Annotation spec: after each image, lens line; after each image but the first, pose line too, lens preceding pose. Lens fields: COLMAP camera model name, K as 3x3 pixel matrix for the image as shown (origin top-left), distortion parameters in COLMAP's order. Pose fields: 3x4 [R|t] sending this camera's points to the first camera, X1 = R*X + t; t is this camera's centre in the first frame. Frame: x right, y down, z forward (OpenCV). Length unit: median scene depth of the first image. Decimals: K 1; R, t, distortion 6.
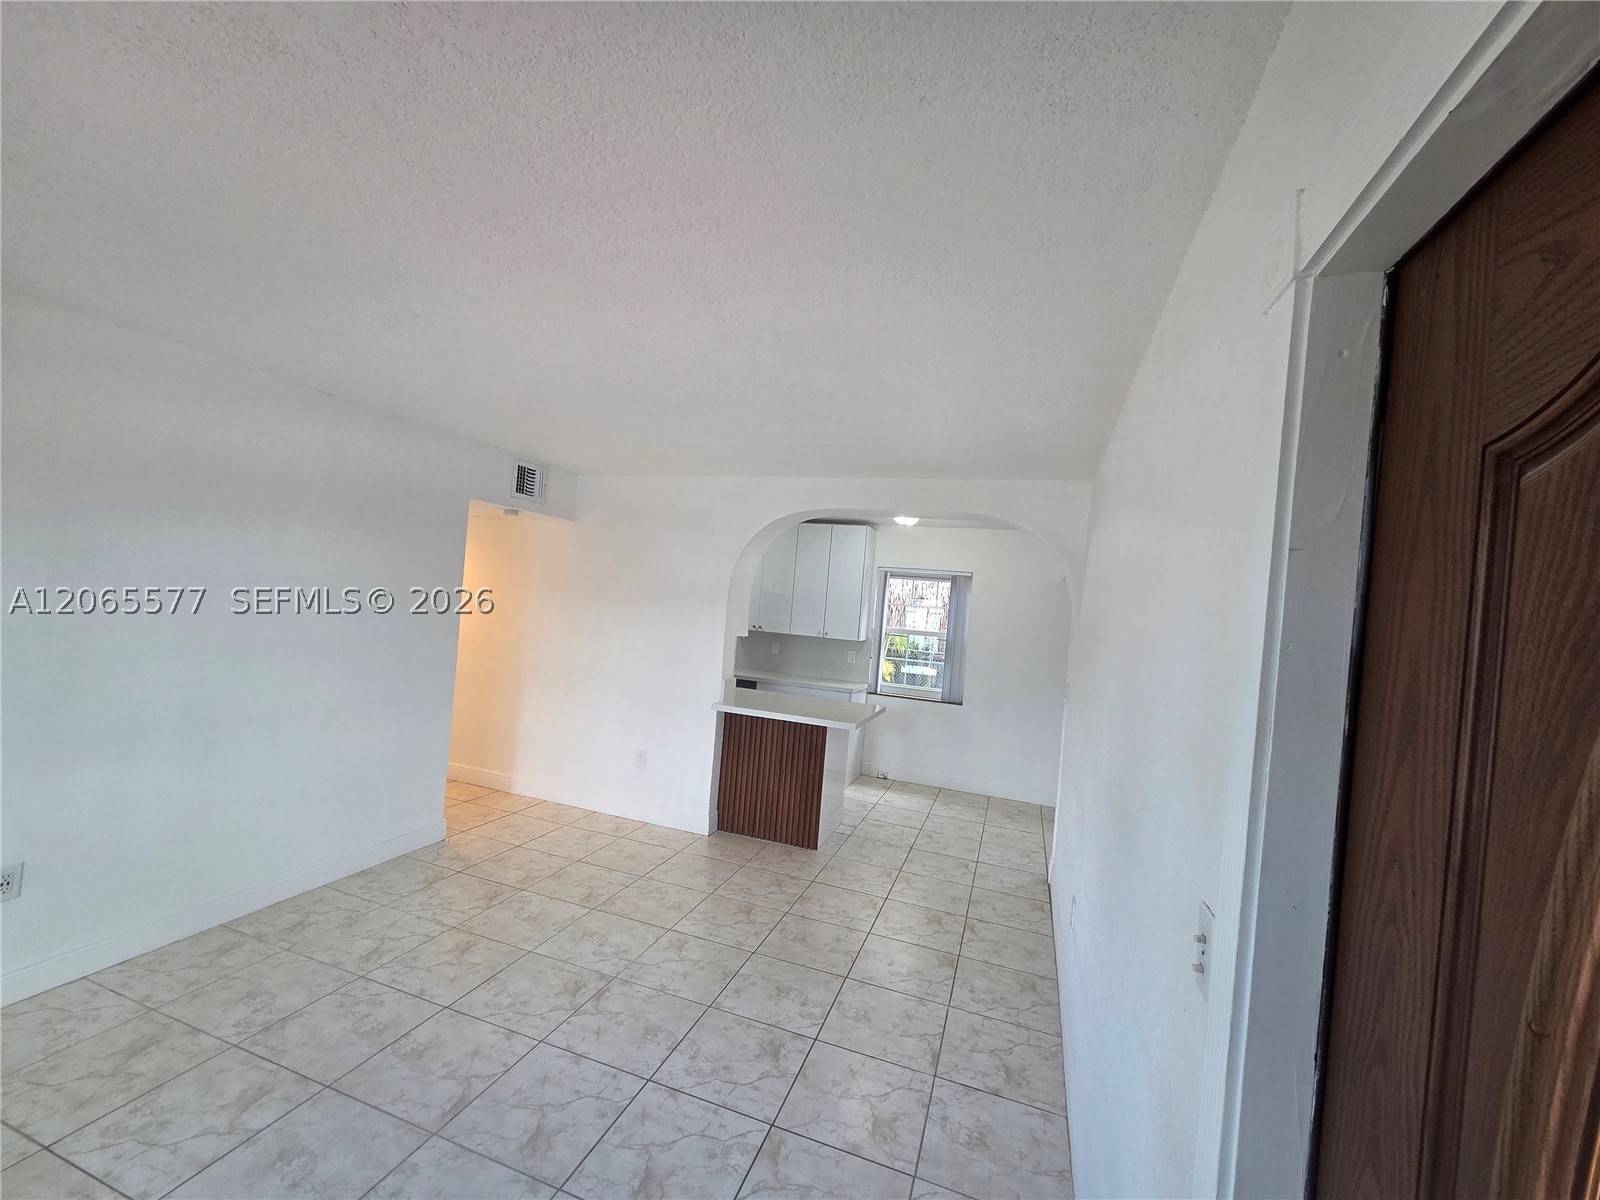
lens RADIAL K [[651.7, 0, 793.0], [0, 651.7, 601.3], [0, 0, 1]] dist [0.004272, 0.000763]
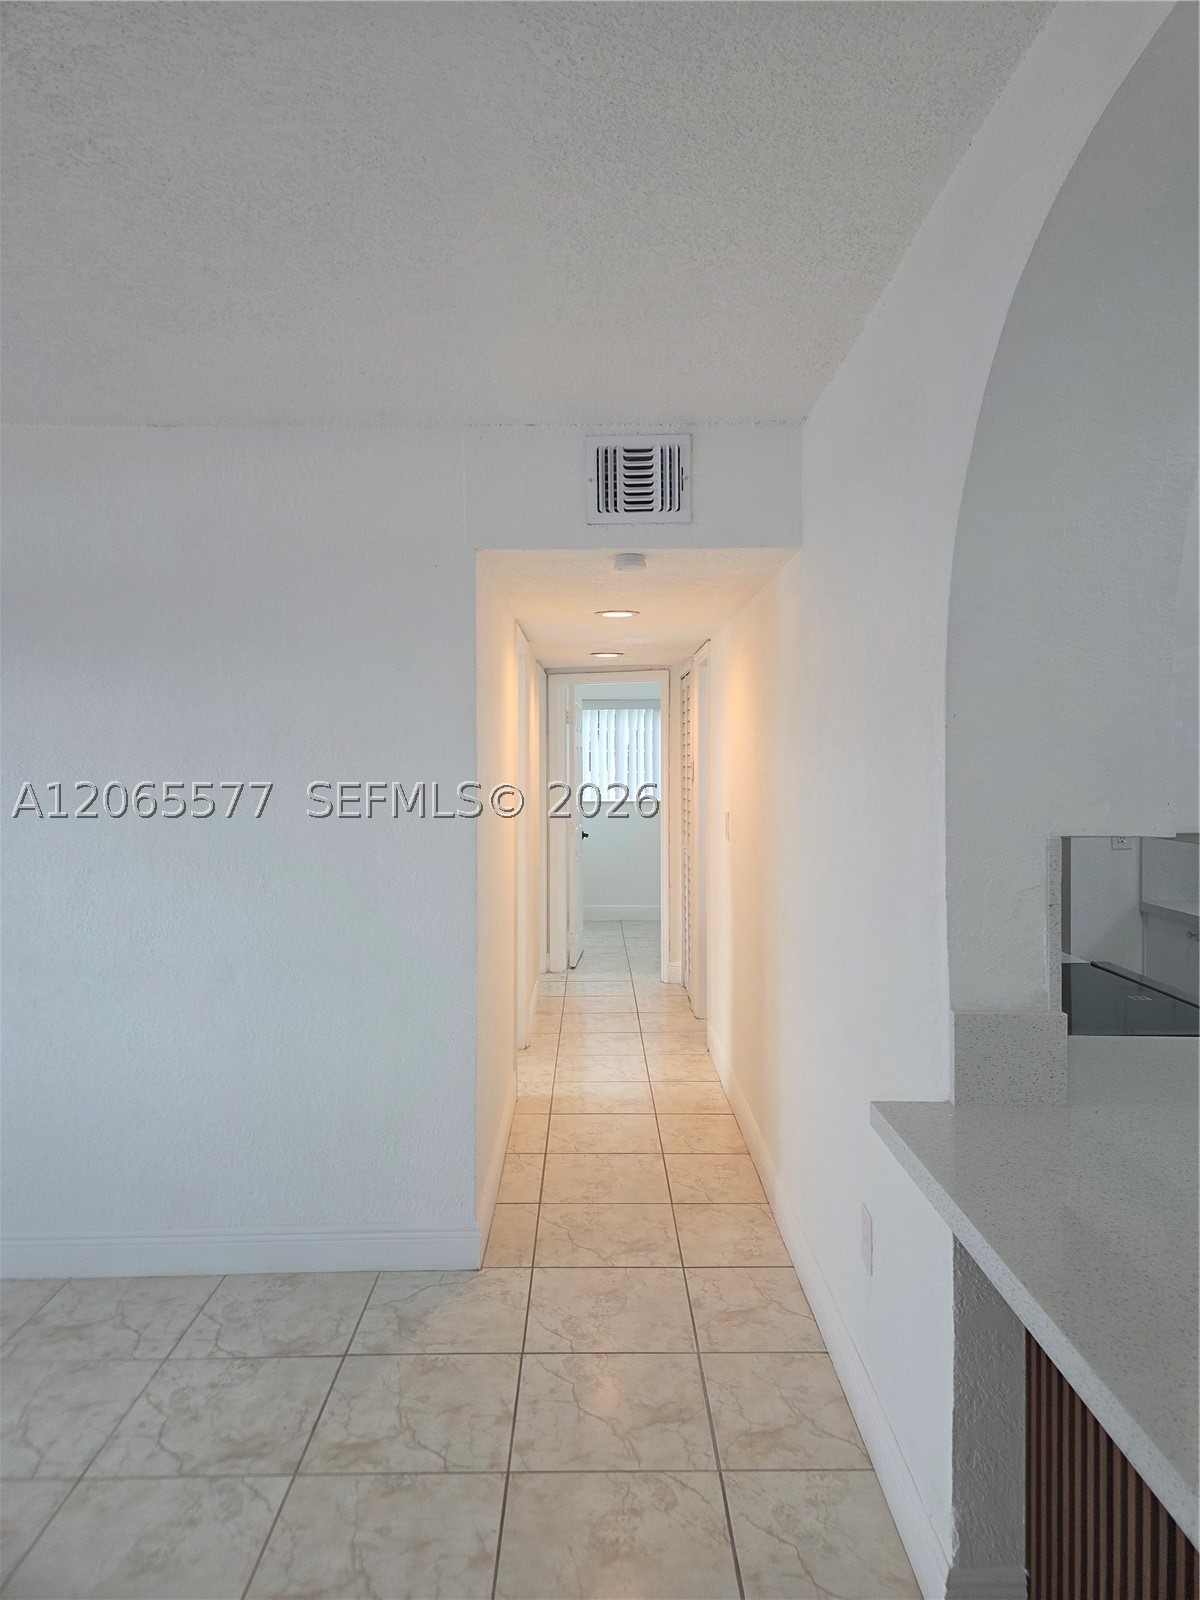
lens RADIAL K [[1057.2, 0, 594.8], [0, 1057.2, 785.0], [0, 0, 1]] dist [0.027842, -0.004993]
pose [[0.344374, -0.061666, -0.936805, 0.347045], [0.034216, 0.998002, -0.053117, 0.079340], [0.938209, -0.013761, 0.345796, 1.161721]]
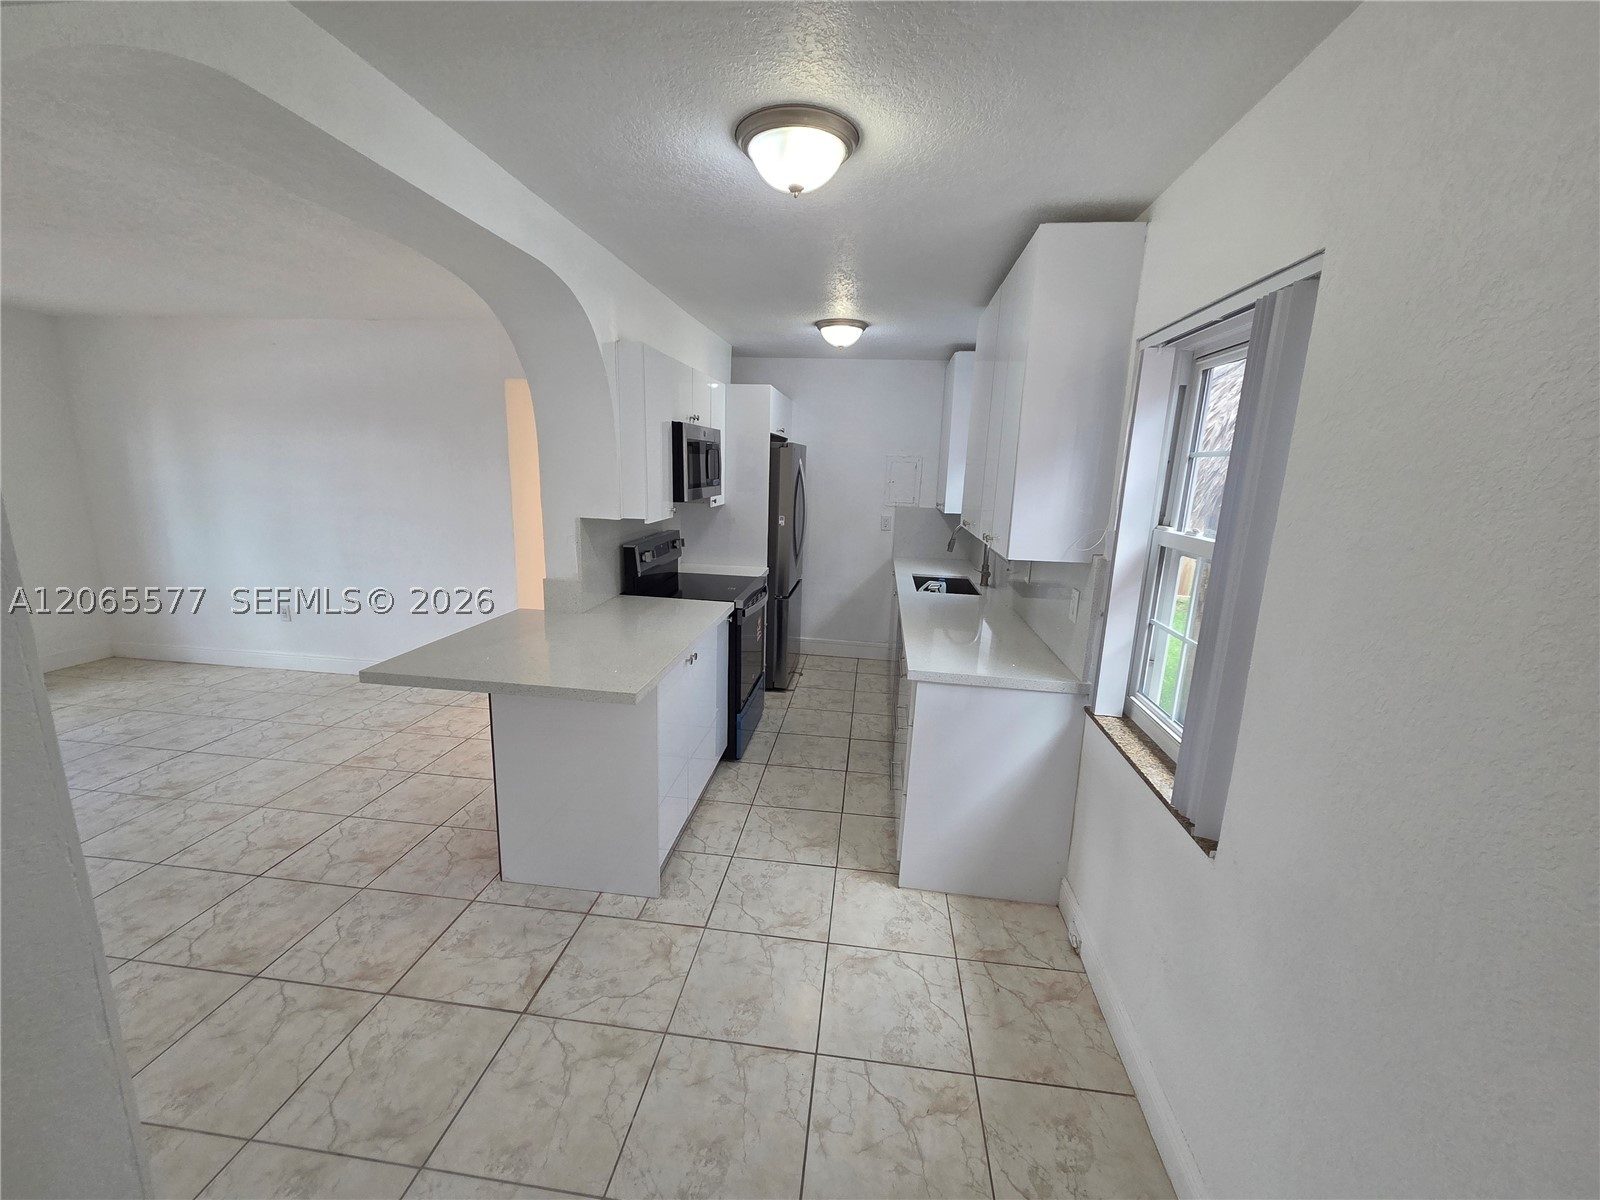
lens RADIAL K [[651.7, 0, 791.8], [0, 651.7, 633.6], [0, 0, 1]] dist [0.004272, 0.000763]
pose [[0.213053, 0.178005, -0.960689, 0.938850], [-0.010273, 0.983618, 0.179975, 0.085128], [0.976987, -0.028475, 0.211391, 1.738476]]
